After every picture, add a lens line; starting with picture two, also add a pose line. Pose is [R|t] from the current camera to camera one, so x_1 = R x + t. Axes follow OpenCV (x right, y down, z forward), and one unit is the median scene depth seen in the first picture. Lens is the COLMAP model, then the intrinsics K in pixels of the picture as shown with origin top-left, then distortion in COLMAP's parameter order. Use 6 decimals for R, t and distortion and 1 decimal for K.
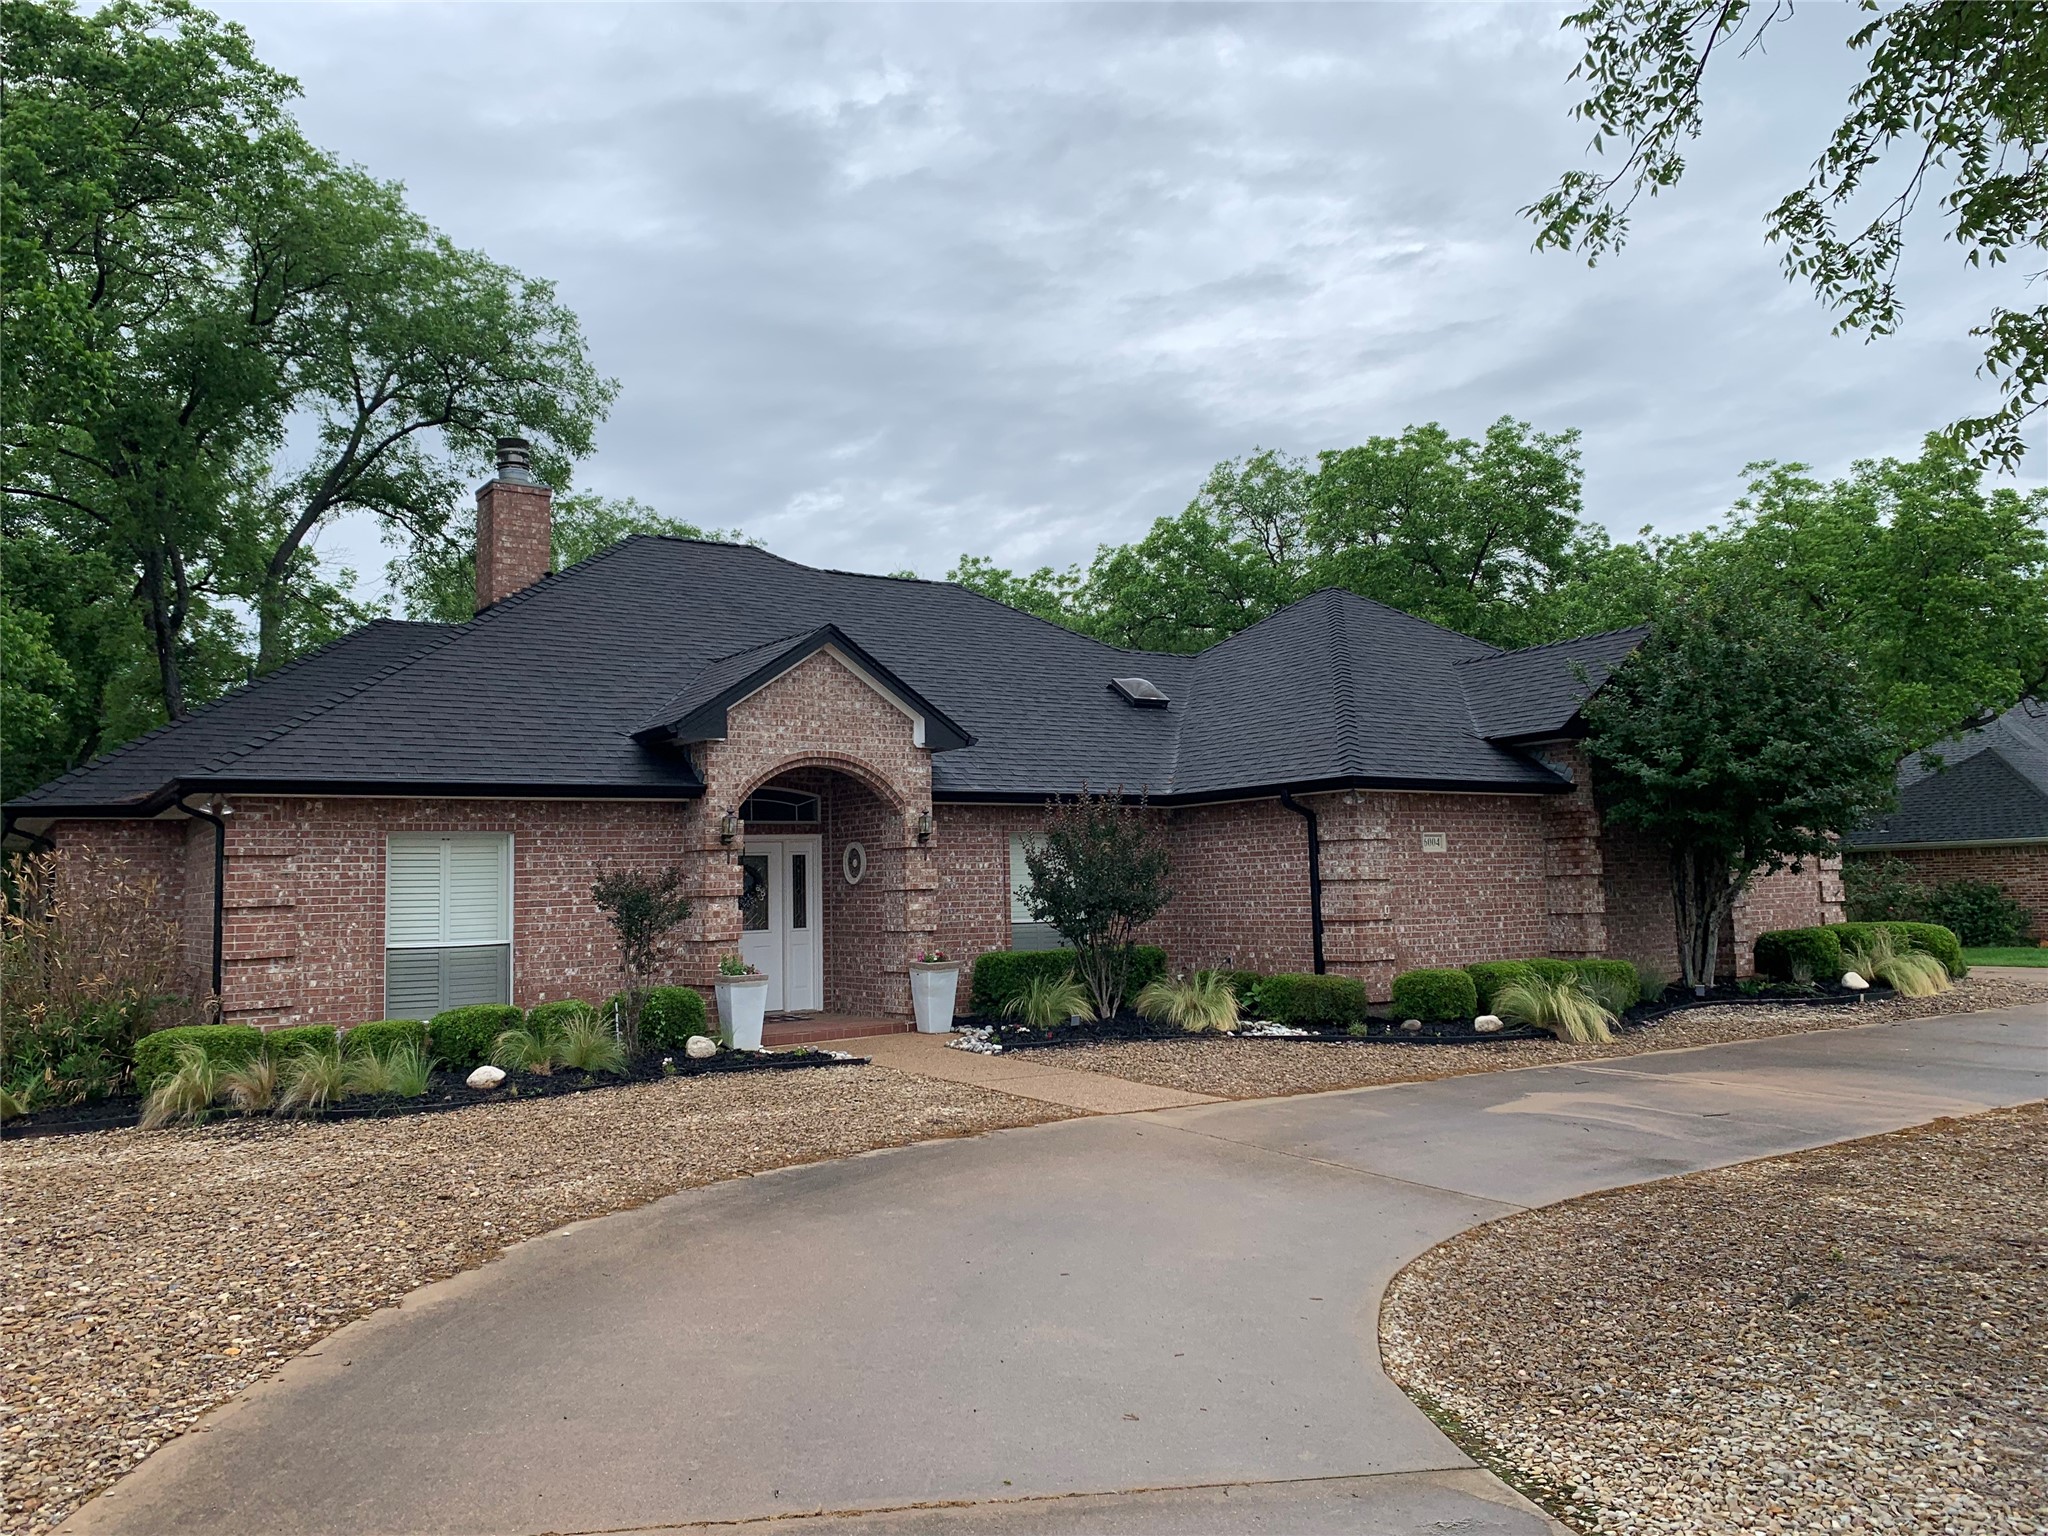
lens RADIAL K [[1574.8, 0, 1025.0], [0, 1574.8, 762.4], [0, 0, 1]] dist [0.010228, -0.007151]
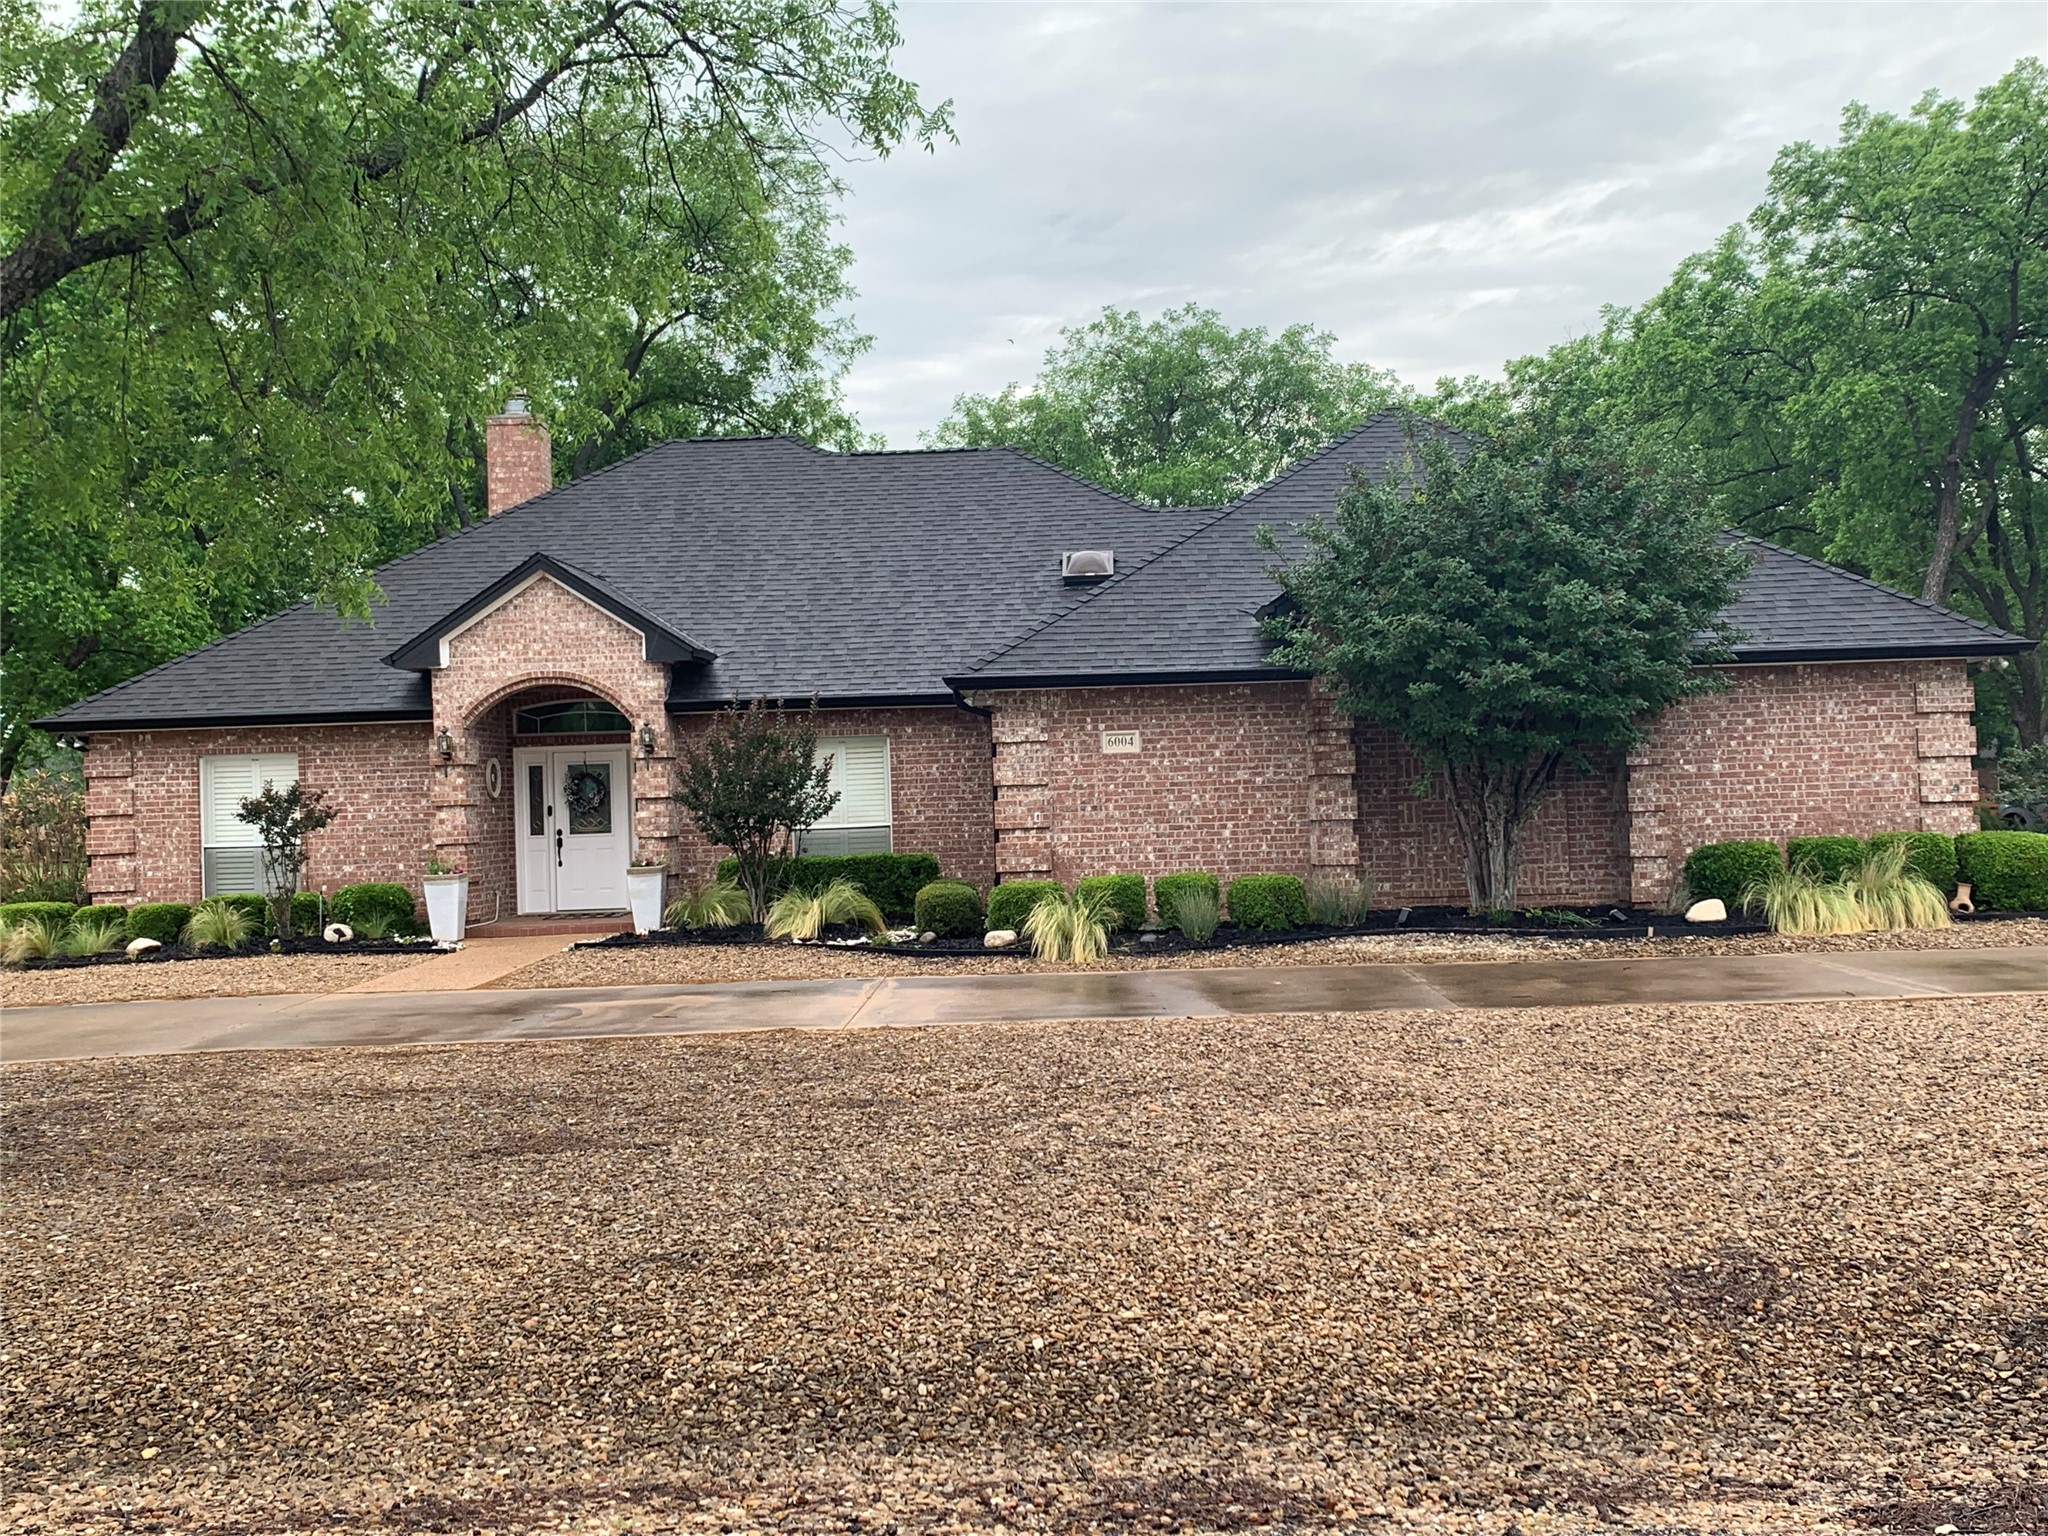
lens RADIAL K [[2169.7, 0, 1023.3], [0, 2169.7, 767.8], [0, 0, 1]] dist [-0.062592, 0.000000]
pose [[0.832889, -0.012122, -0.553308, 0.970077], [0.054104, 0.996755, 0.059604, -0.011876], [0.550790, -0.079579, 0.830842, -0.059024]]
